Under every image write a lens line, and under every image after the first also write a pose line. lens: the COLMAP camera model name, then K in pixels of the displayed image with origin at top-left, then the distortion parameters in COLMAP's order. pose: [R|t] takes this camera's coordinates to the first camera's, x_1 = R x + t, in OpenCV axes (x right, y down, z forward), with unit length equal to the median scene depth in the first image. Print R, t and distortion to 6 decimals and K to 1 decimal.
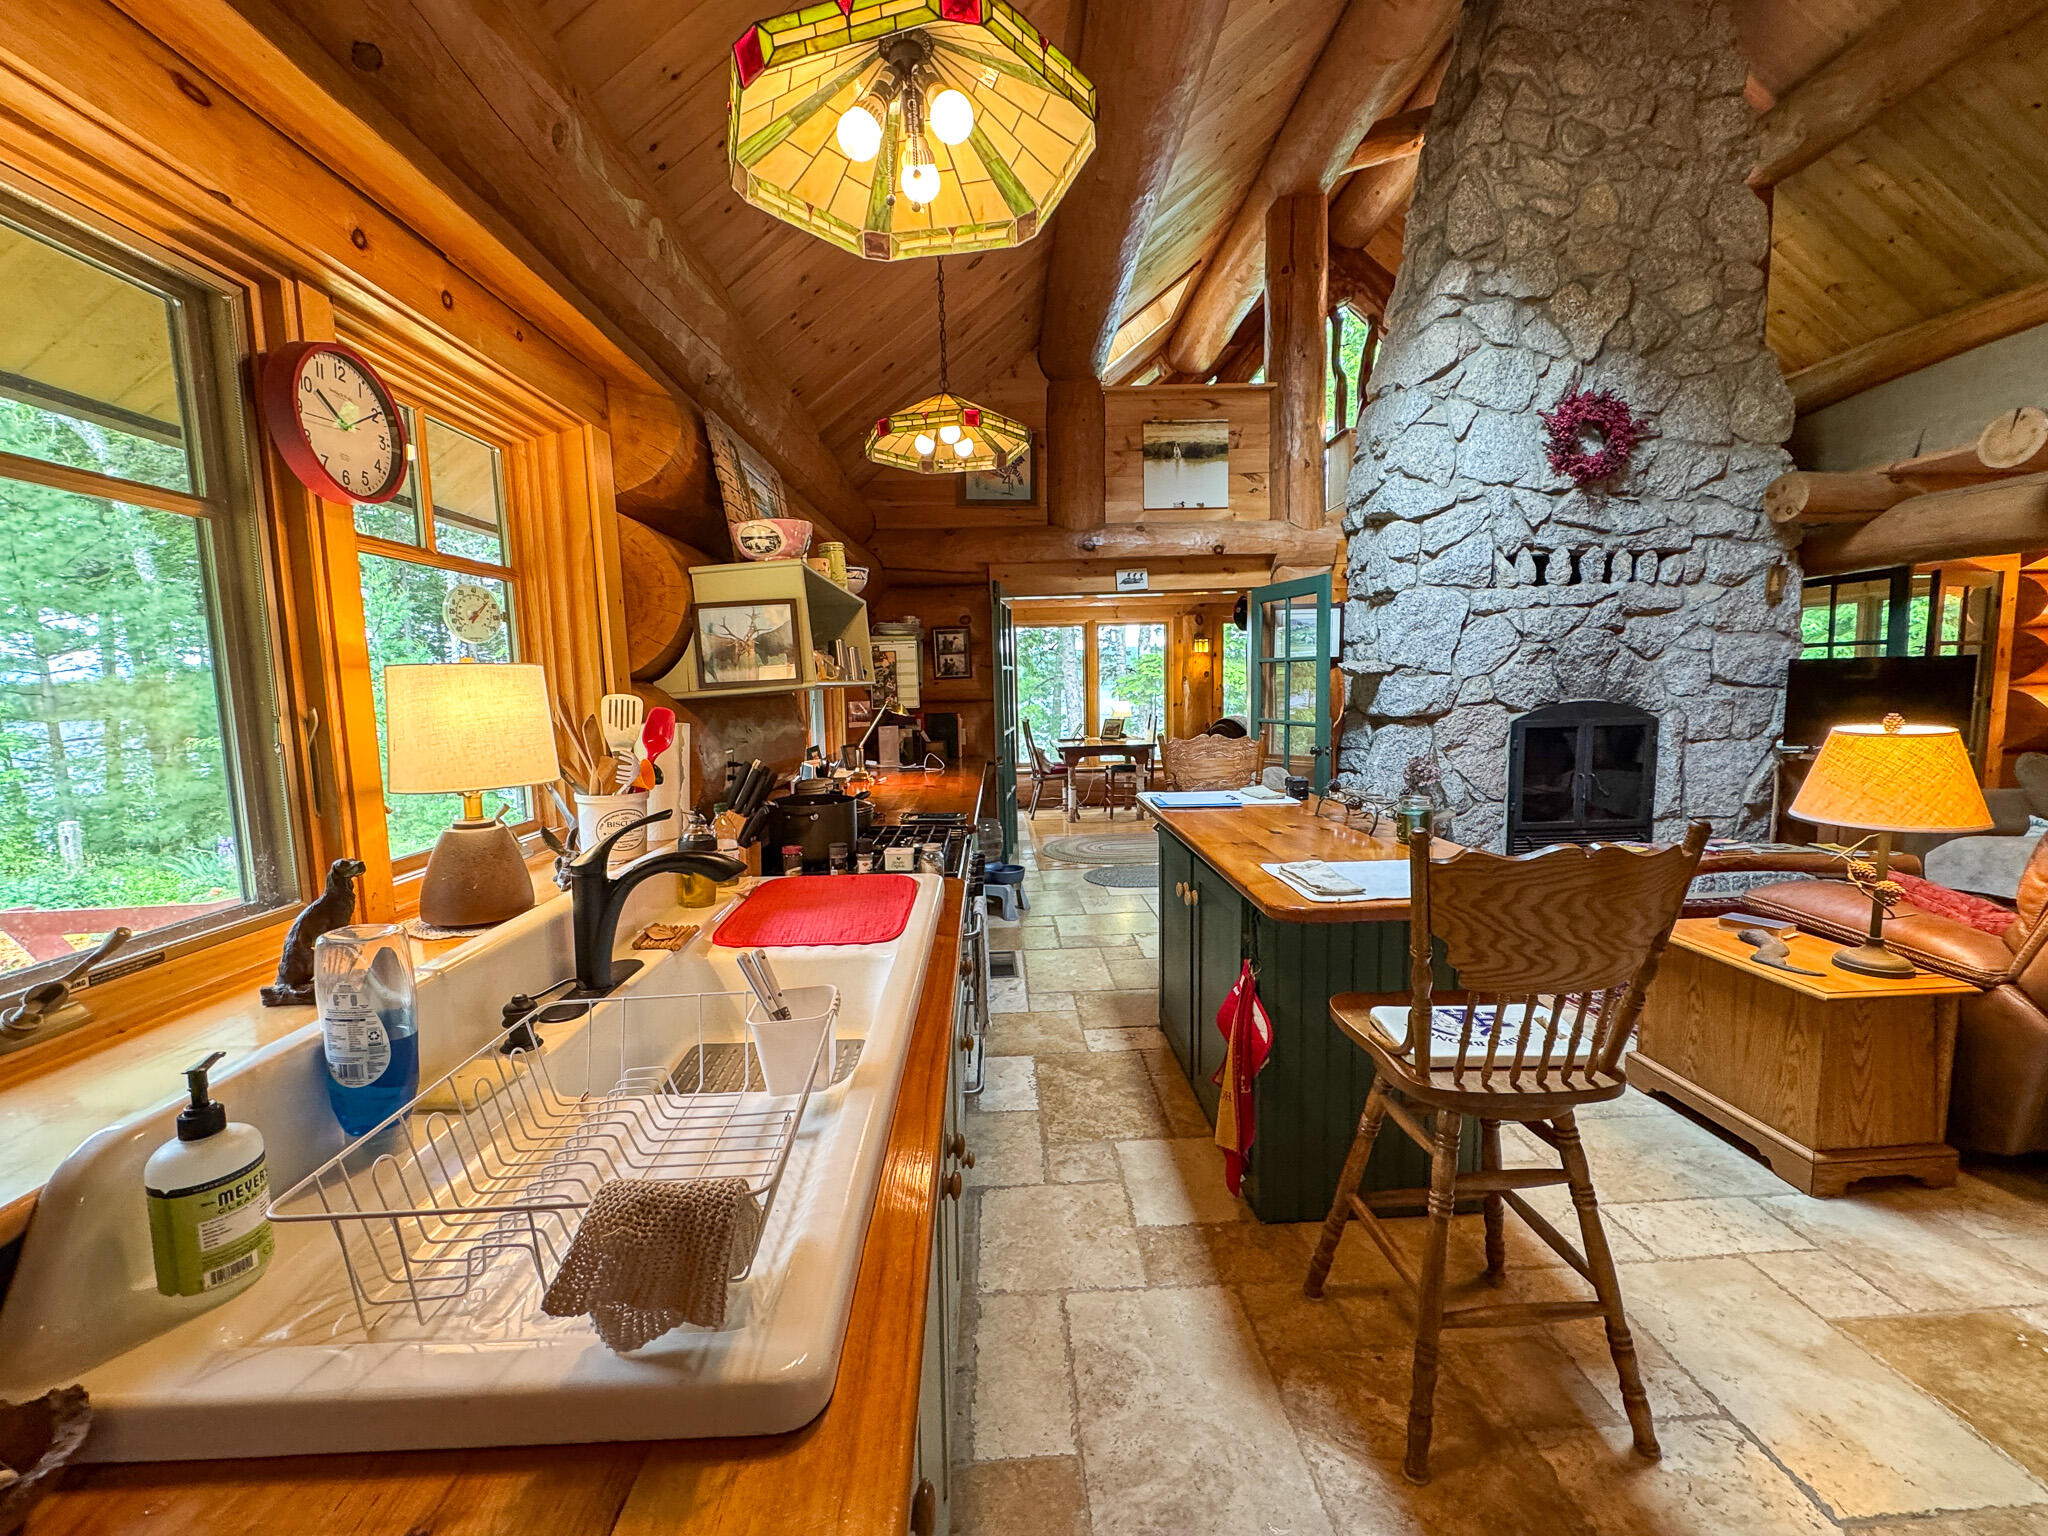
lens RADIAL K [[823.2, 0, 1023.3], [0, 823.2, 766.8], [0, 0, 1]] dist [-0.002391, -0.000048]
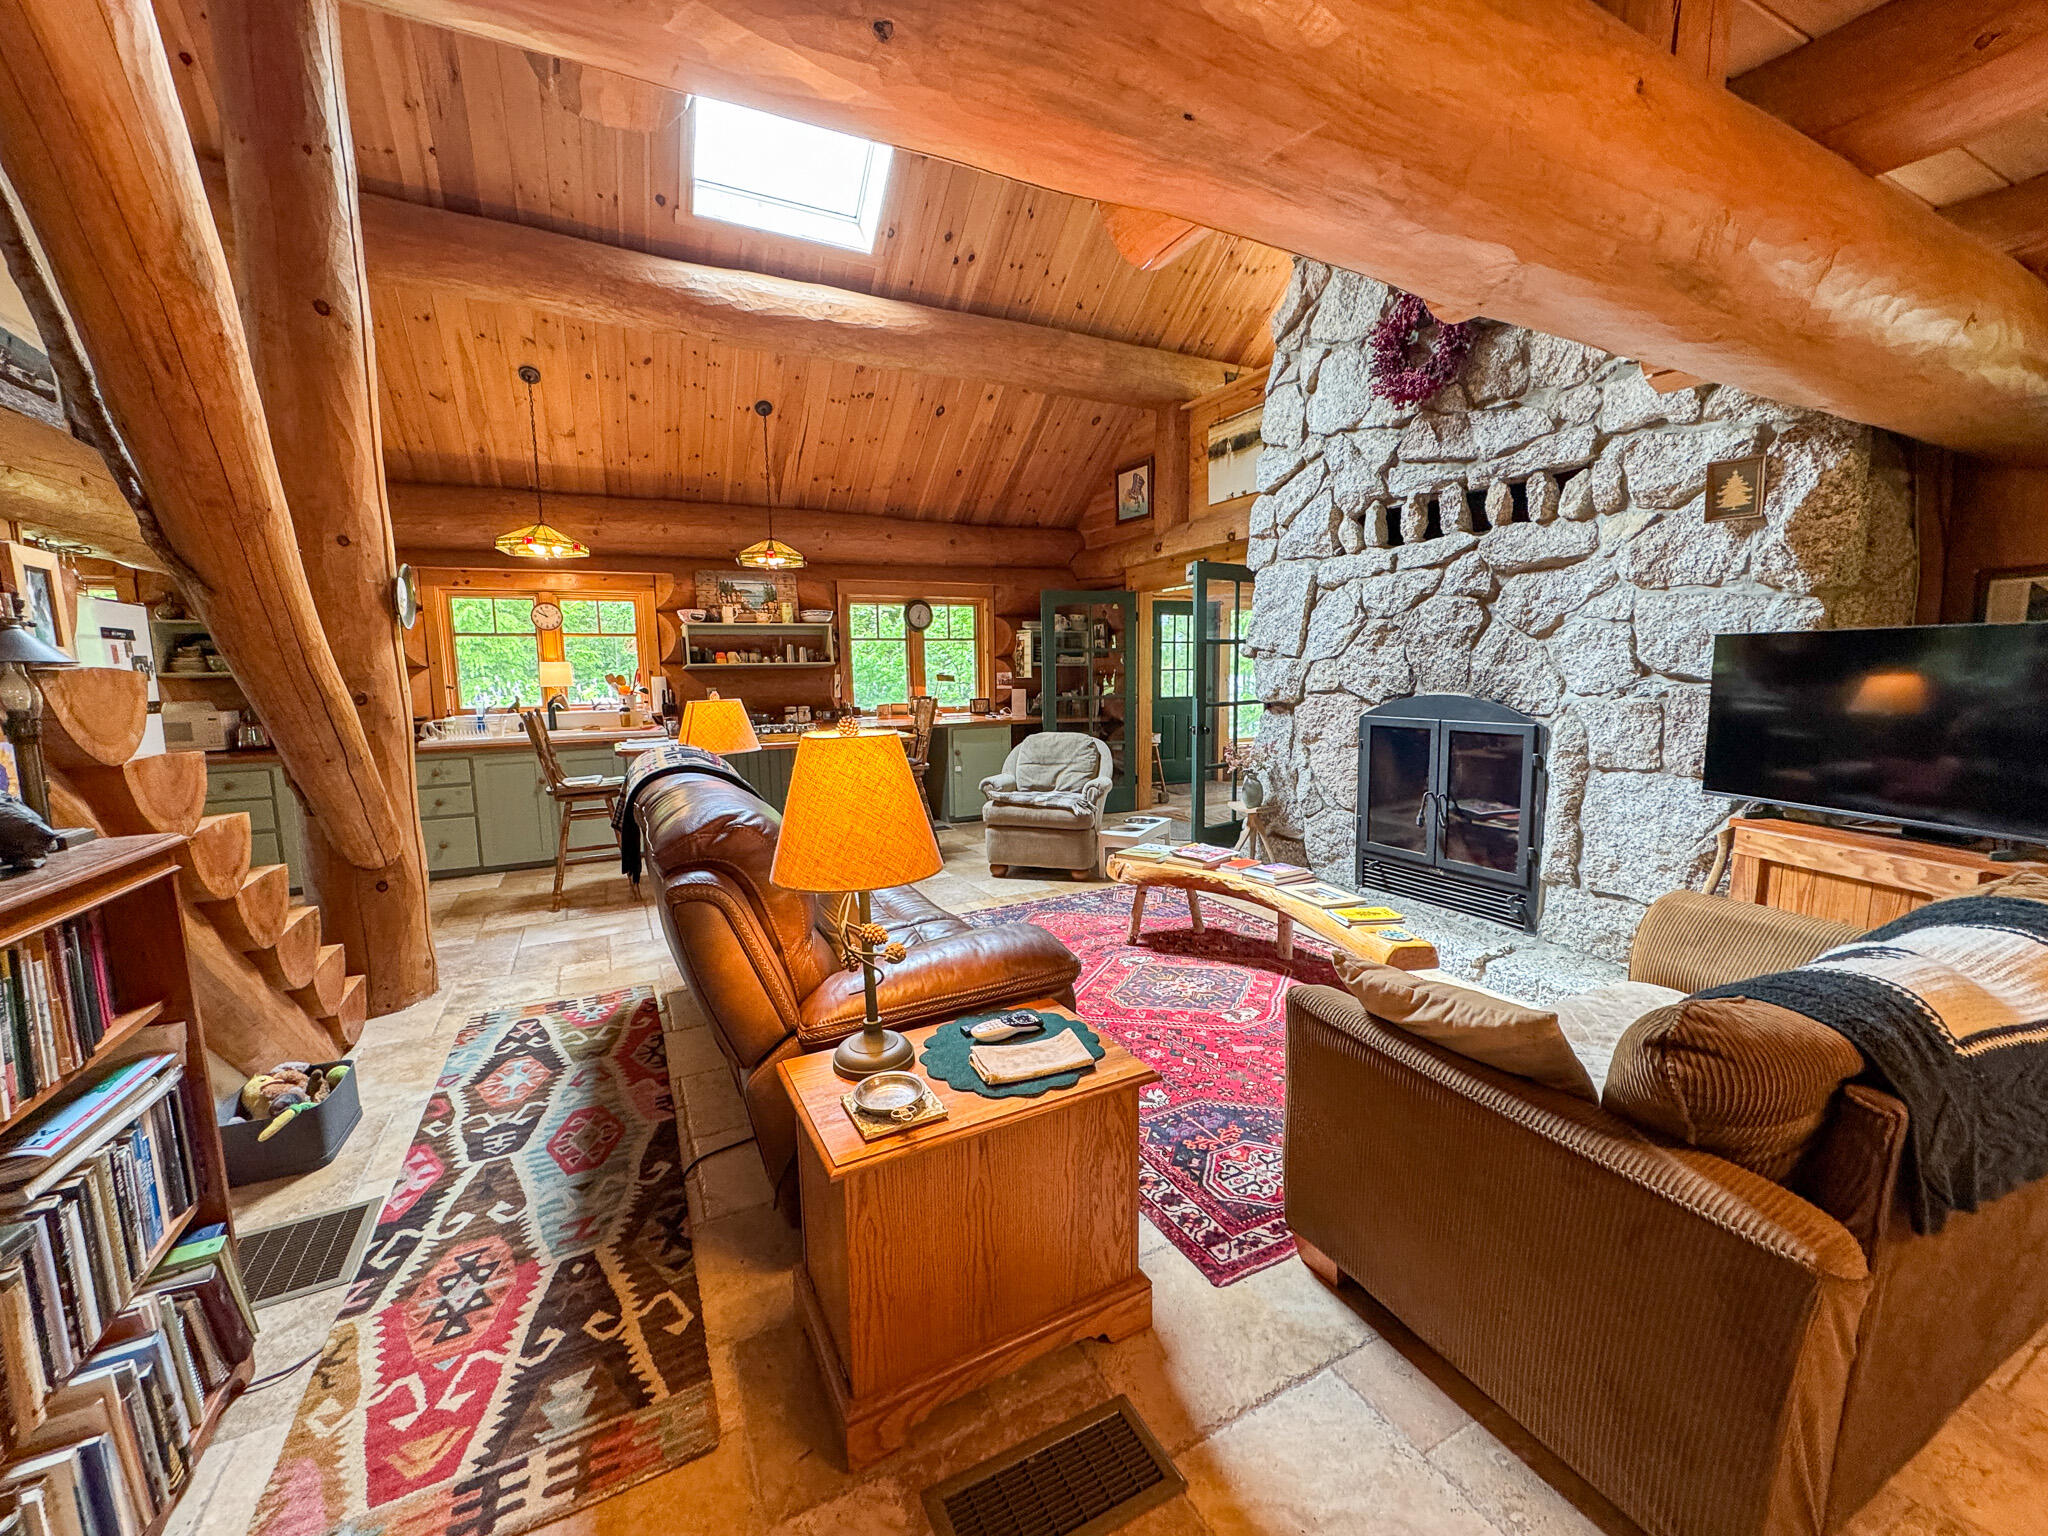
lens RADIAL K [[812.8, 0, 1019.3], [0, 812.8, 768.3], [0, 0, 1]] dist [0.000687, -0.000798]
pose [[0.420472, 0.129214, -0.898057, 1.213722], [-0.088730, 0.990919, 0.101032, -0.056585], [0.902956, 0.037204, 0.428119, 0.354323]]
